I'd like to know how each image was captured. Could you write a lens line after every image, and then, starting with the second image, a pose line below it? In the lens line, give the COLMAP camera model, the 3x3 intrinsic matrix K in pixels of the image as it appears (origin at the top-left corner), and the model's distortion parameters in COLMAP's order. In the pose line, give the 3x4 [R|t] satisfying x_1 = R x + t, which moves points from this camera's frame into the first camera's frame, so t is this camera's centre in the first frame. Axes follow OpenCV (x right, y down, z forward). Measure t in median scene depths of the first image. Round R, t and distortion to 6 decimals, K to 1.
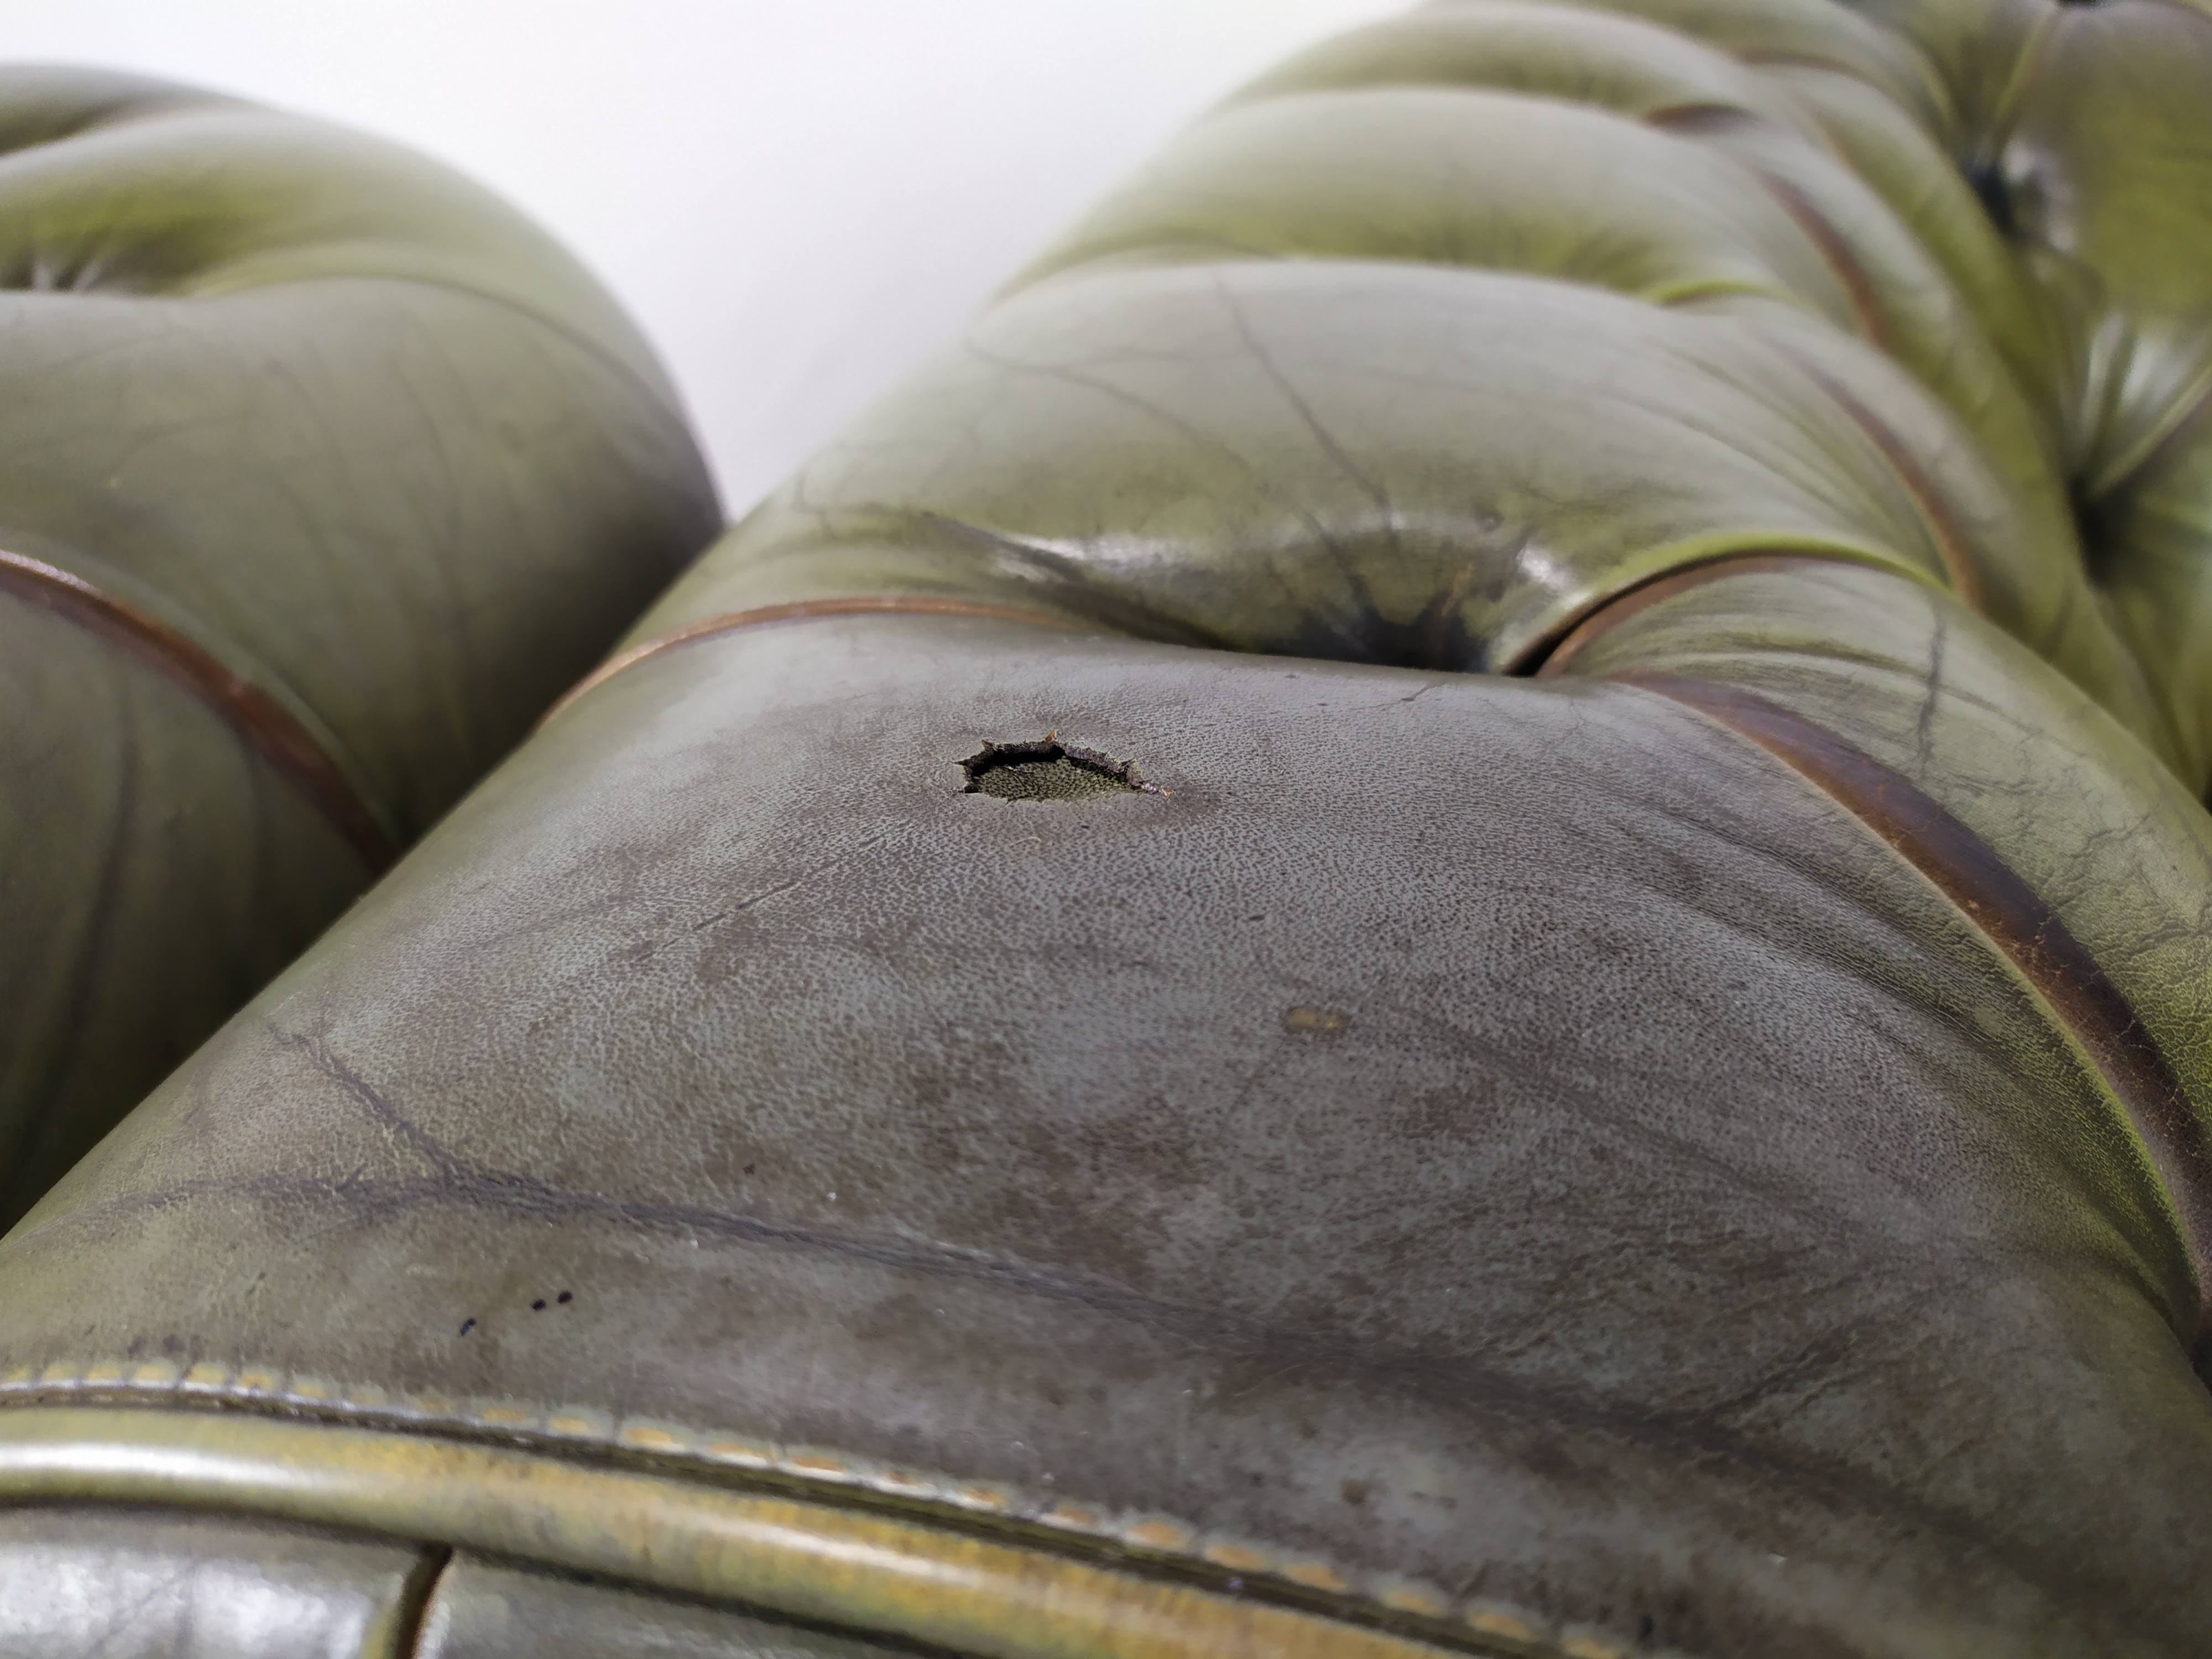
lens RADIAL K [[1708.5, 0, 1161.1], [0, 1708.5, 831.5], [0, 0, 1]] dist [-0.000729, -0.008146]
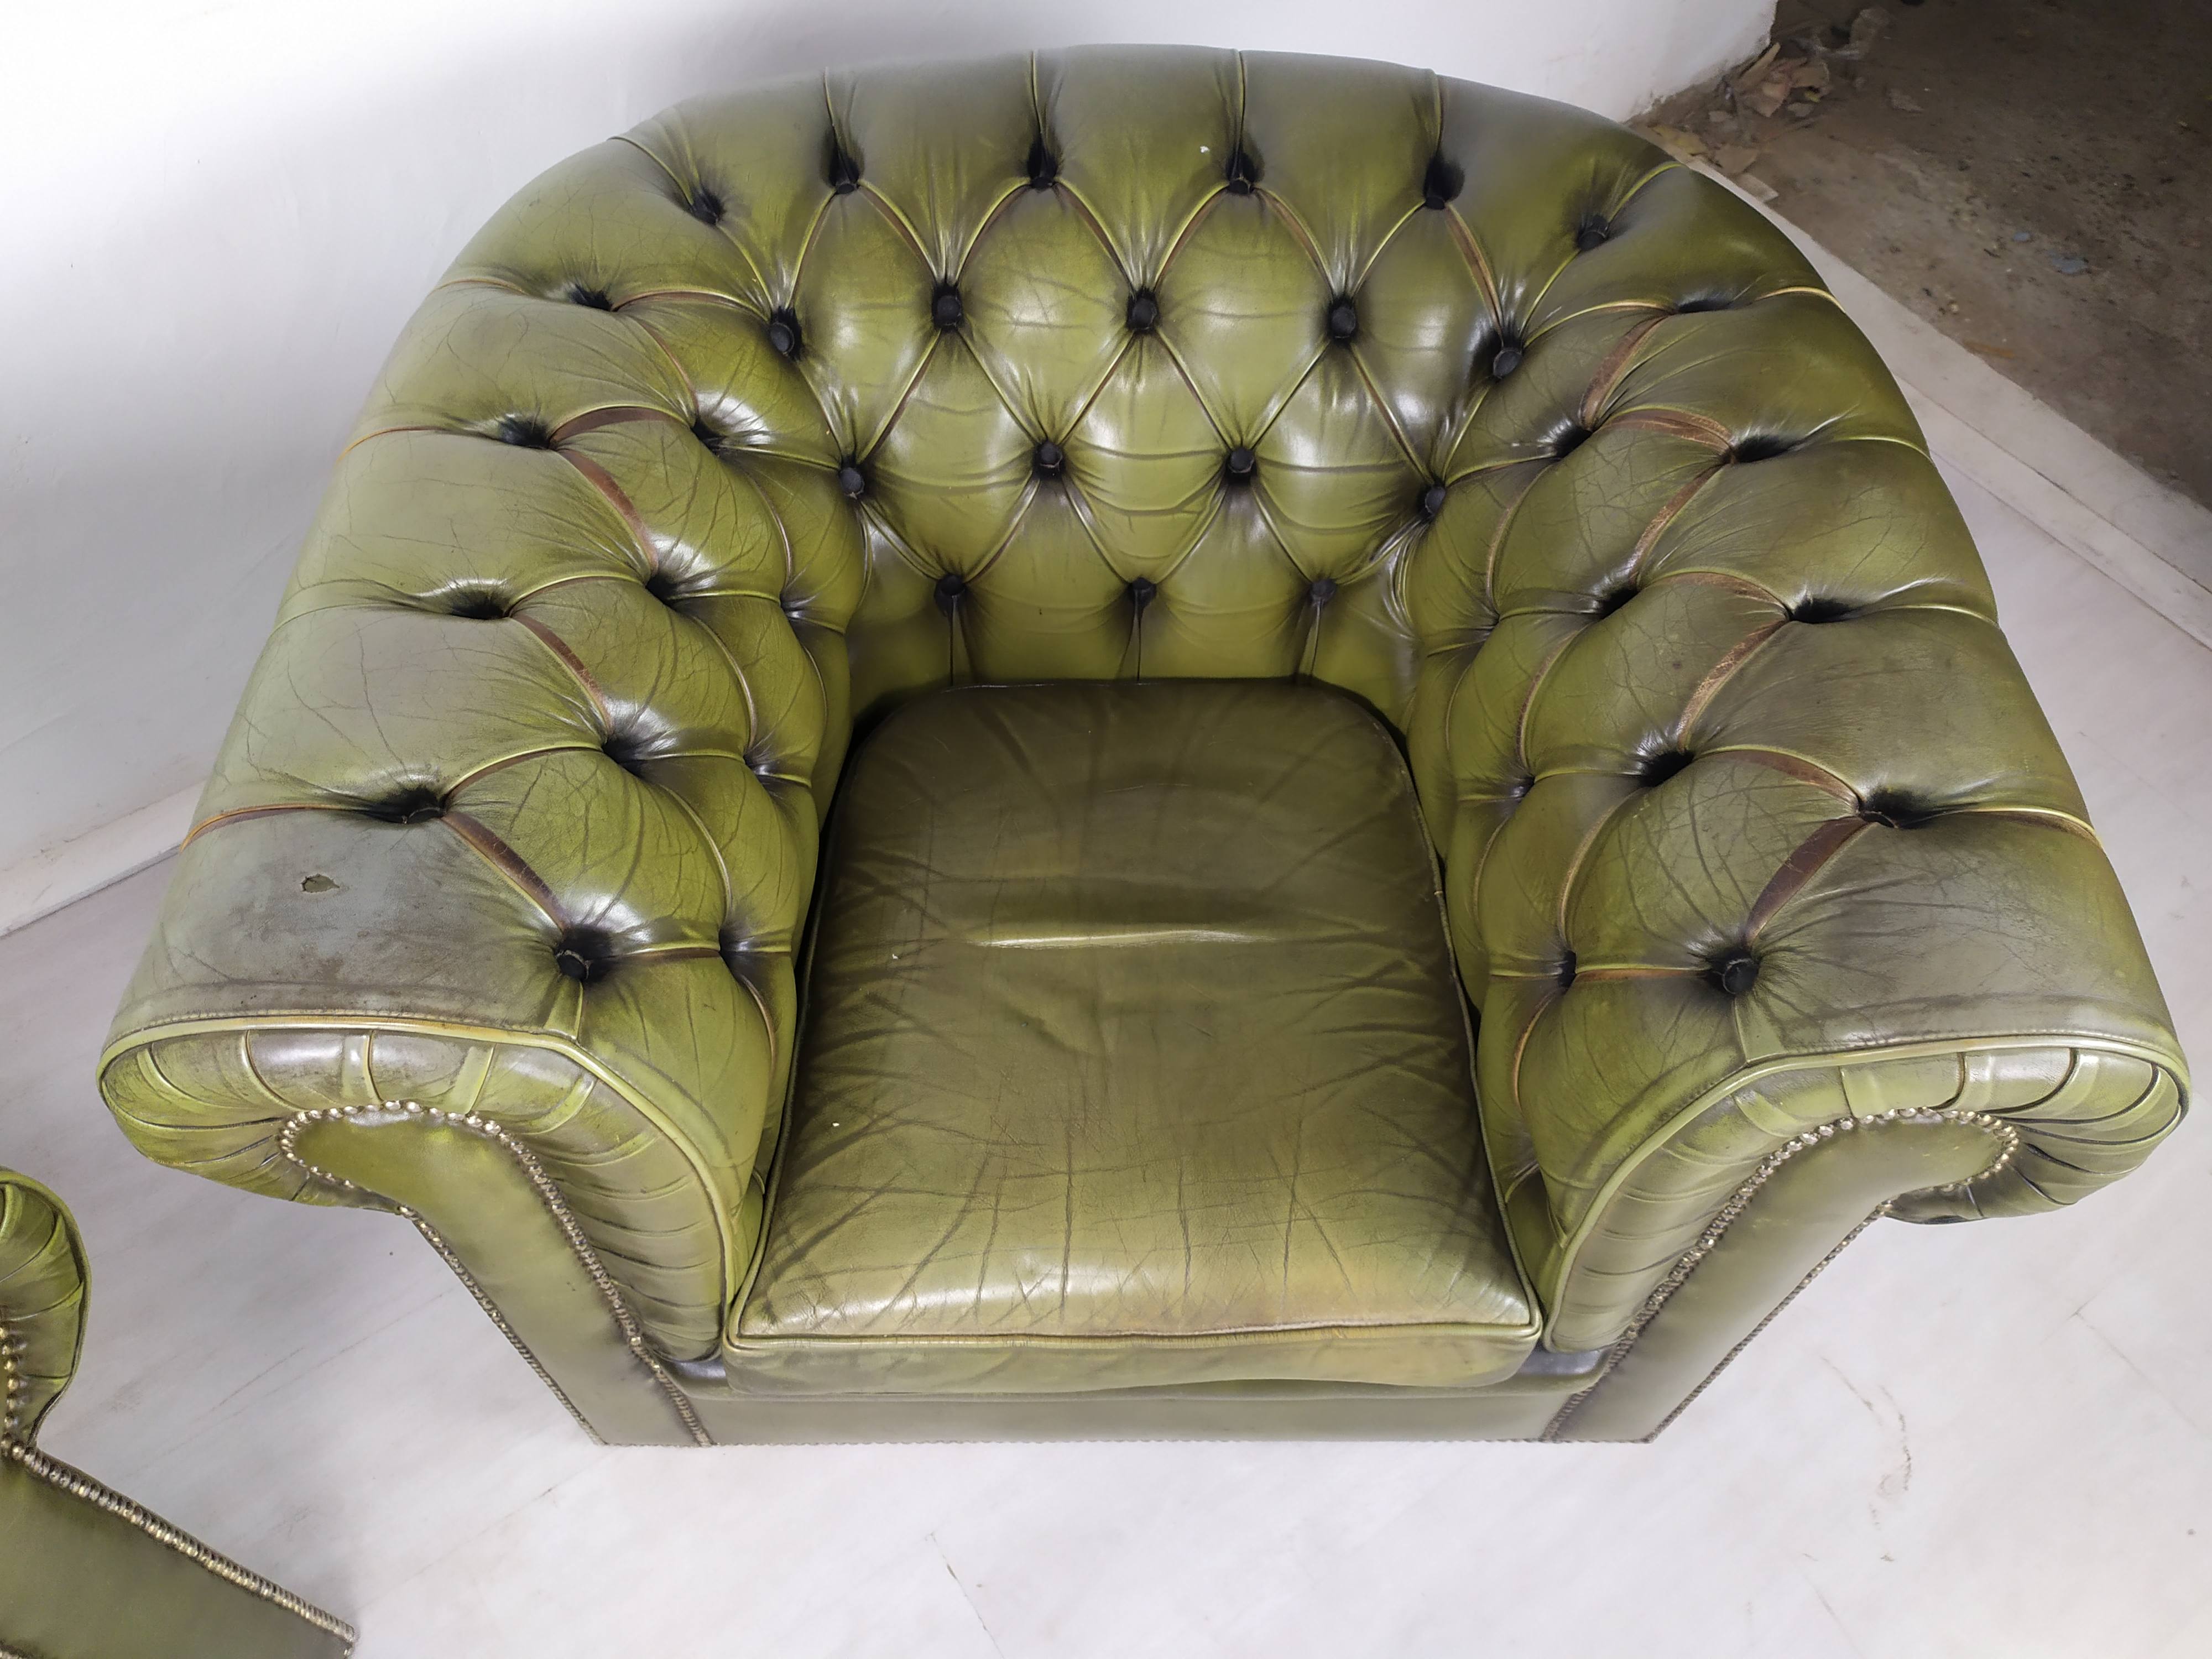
lens RADIAL K [[1673.5, 0, 1123.8], [0, 1673.5, 822.2], [0, 0, 1]] dist [0.031403, 0.002856]
pose [[0.970583, -0.166901, 0.173531, 1.985219], [0.091912, 0.923001, 0.373659, -2.583826], [-0.222533, -0.346717, 0.911190, -5.740472]]
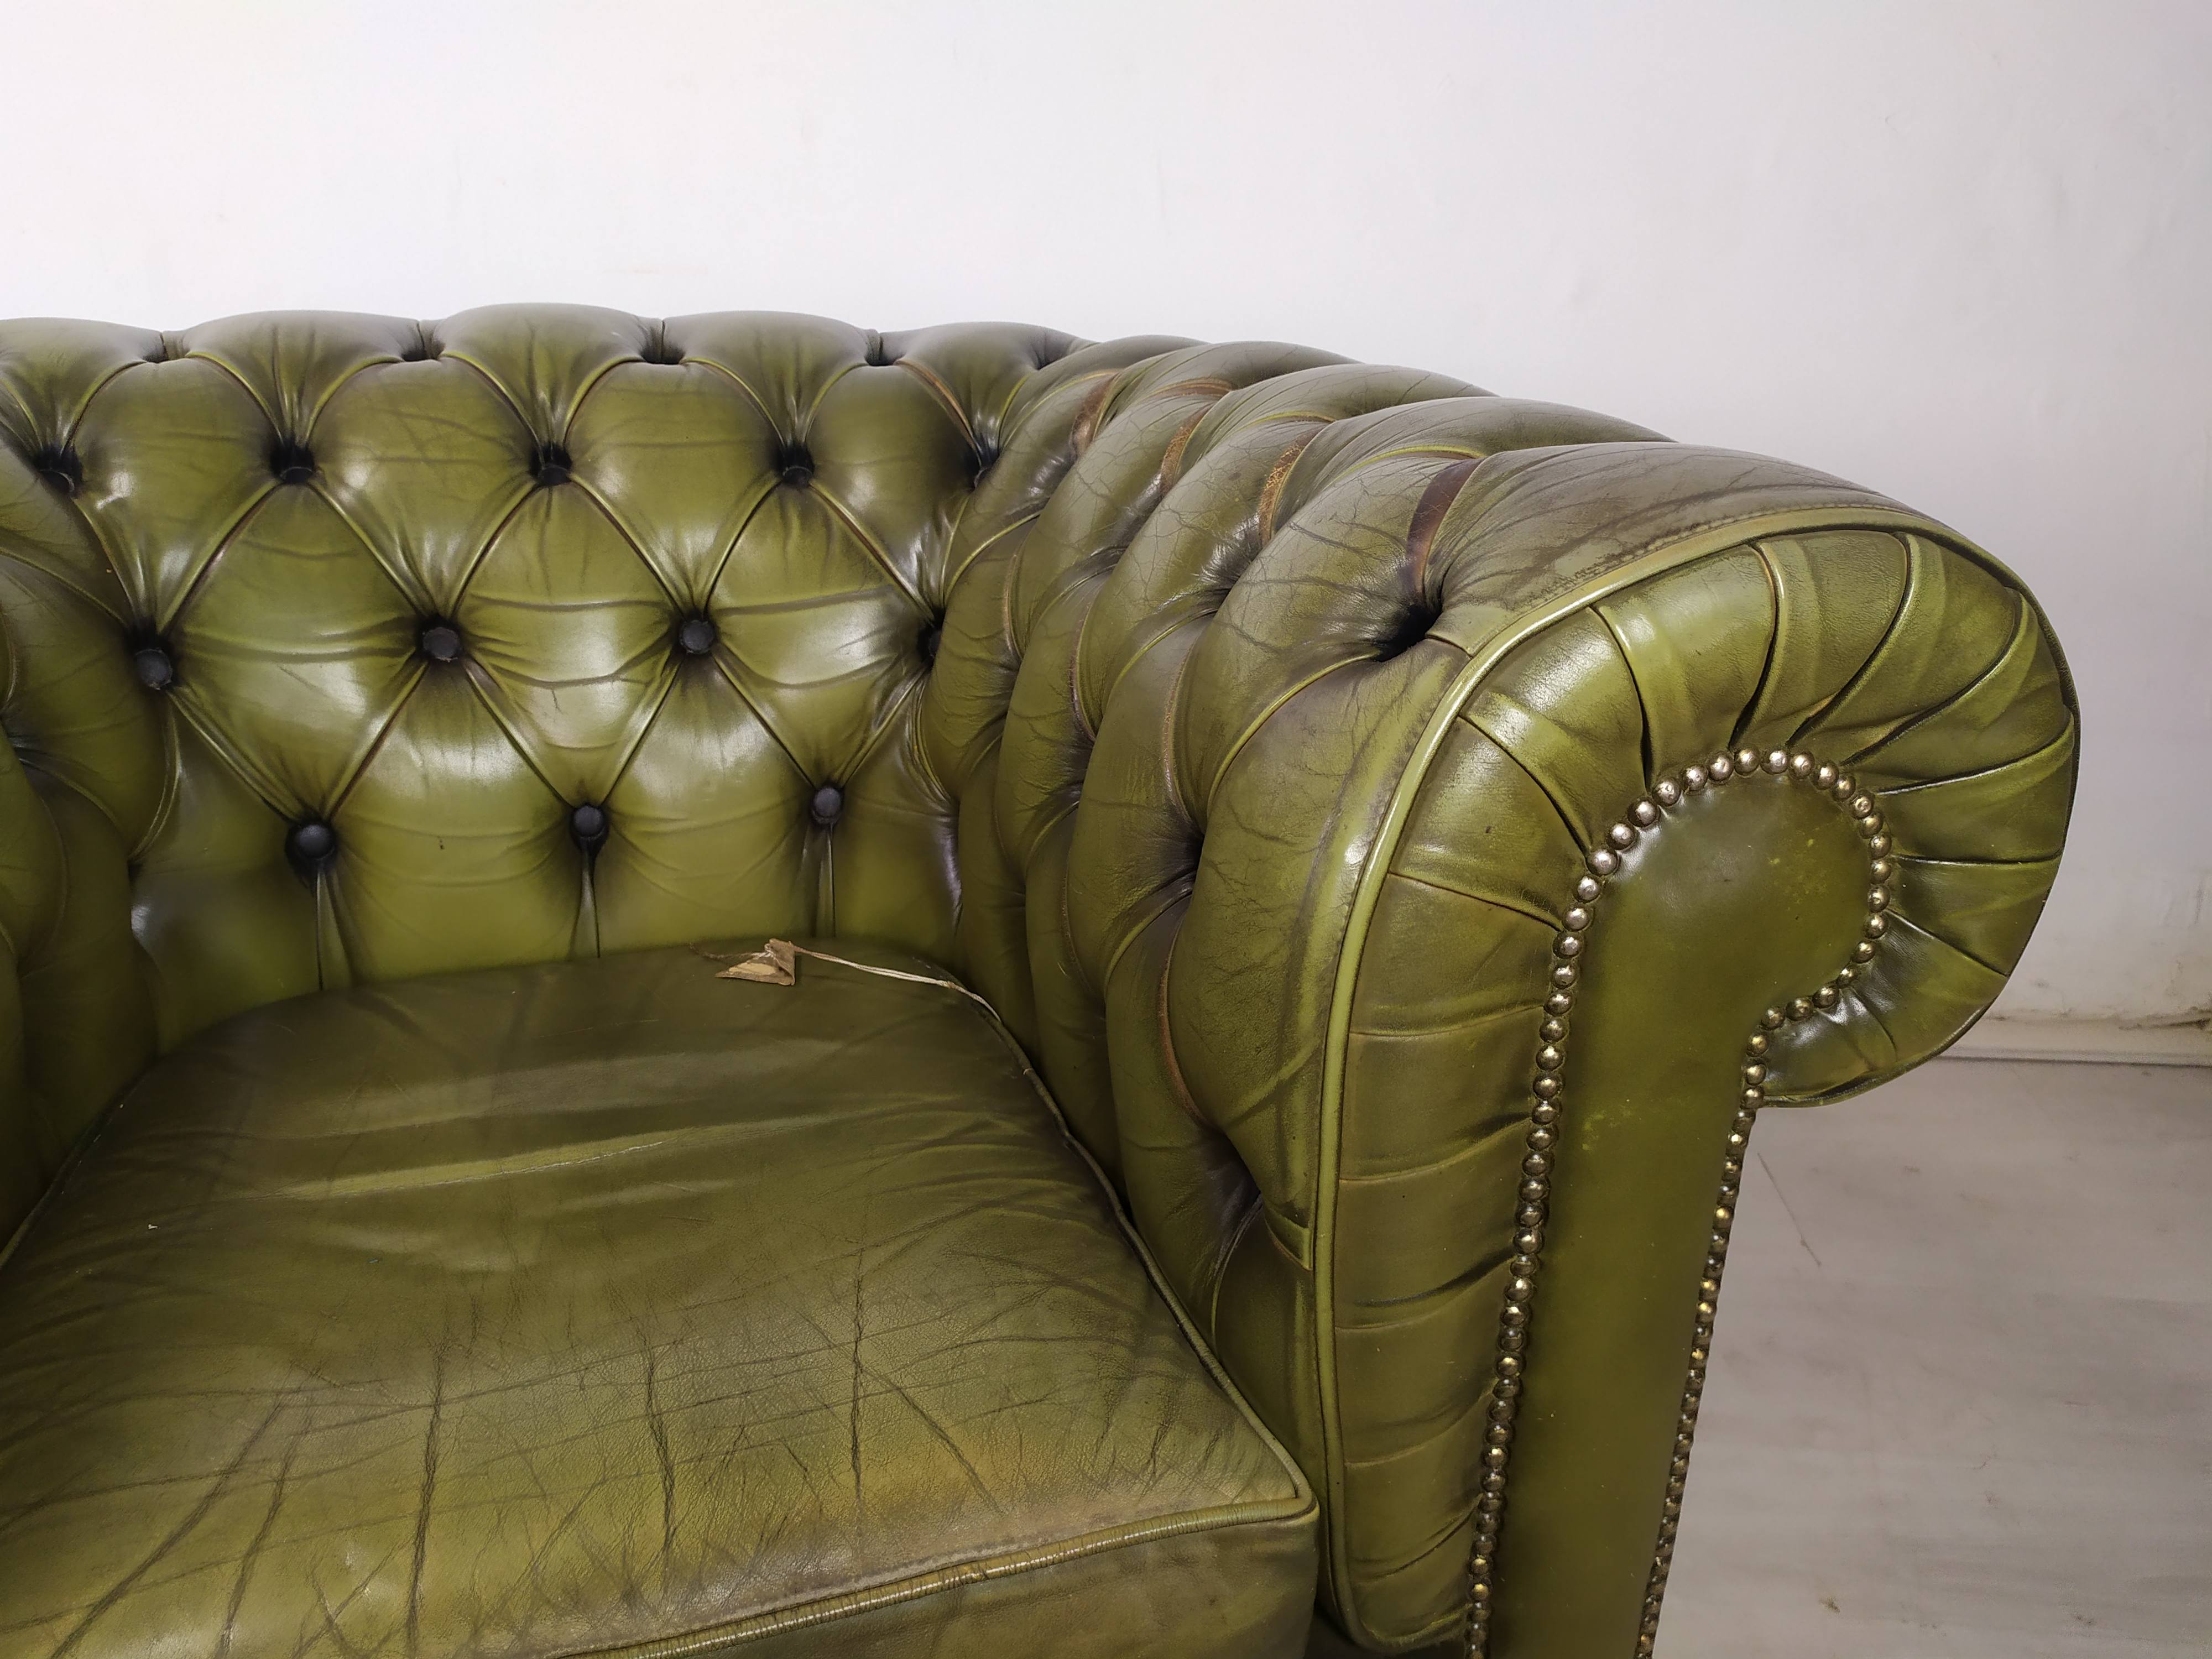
lens RADIAL K [[1678.9, 0, 1099.3], [0, 1678.9, 833.6], [0, 0, 1]] dist [0.067336, -0.001107]
pose [[0.874835, -0.131631, 0.466194, 2.564368], [0.226321, 0.961947, -0.153093, 2.174597], [-0.428302, 0.239441, 0.871336, -3.621178]]
